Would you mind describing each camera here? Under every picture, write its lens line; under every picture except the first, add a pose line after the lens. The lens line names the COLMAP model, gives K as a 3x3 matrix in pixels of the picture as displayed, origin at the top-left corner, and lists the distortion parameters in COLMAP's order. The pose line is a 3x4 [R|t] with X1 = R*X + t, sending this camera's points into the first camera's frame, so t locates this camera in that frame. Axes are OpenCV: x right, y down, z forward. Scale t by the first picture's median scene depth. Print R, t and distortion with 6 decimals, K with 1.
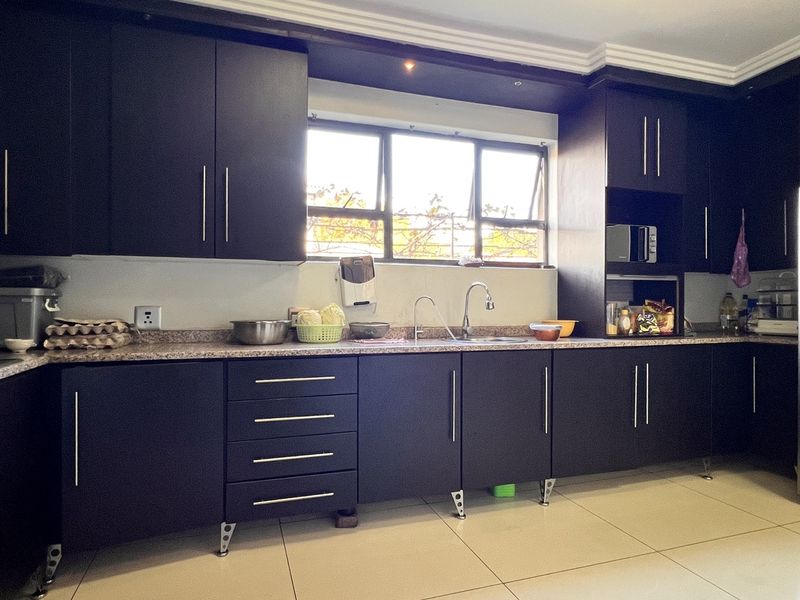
lens RADIAL K [[492.2, 0, 400.0], [0, 492.2, 300.0], [0, 0, 1]] dist [0.001143, 0.000421]
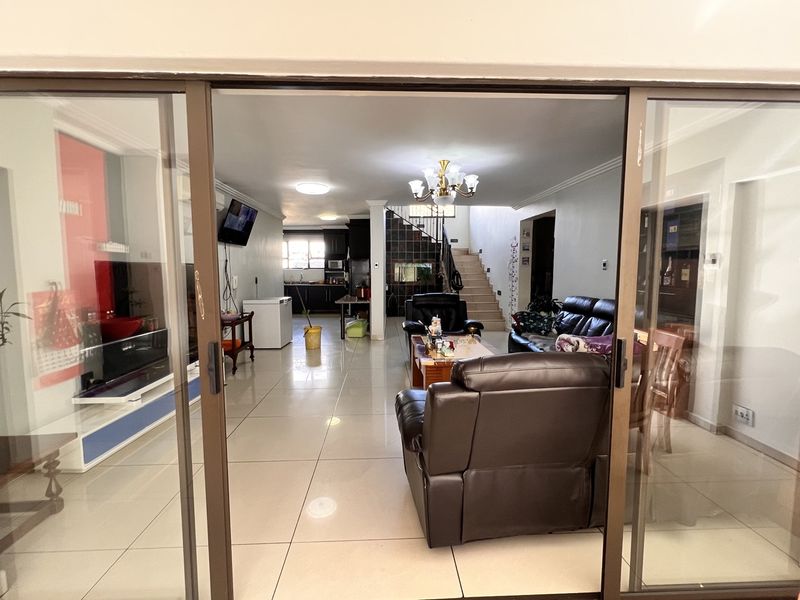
lens RADIAL K [[365.3, 0, 400.0], [0, 365.3, 300.0], [0, 0, 1]] dist [0.001944, 0.000098]
pose [[0.960999, 0.017384, -0.276006, 2.233851], [0.006172, 0.996426, 0.084249, -0.072718], [0.276484, -0.082667, 0.957457, -2.414929]]
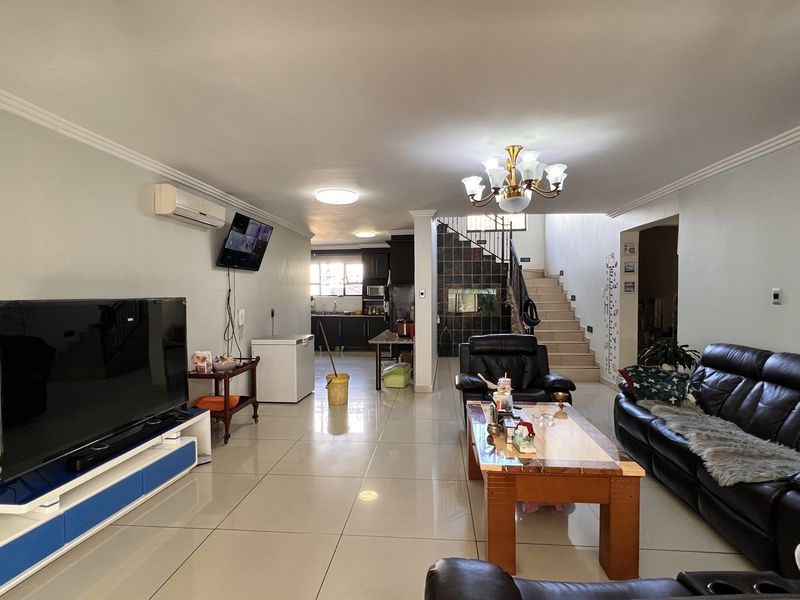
lens RADIAL K [[420.6, 0, 400.0], [0, 420.6, 300.0], [0, 0, 1]] dist [-0.000731, -0.000144]
pose [[0.913728, -0.001952, -0.406323, 2.172466], [0.009854, 0.999801, 0.017356, -0.106610], [0.406208, -0.019862, 0.913565, -2.108213]]
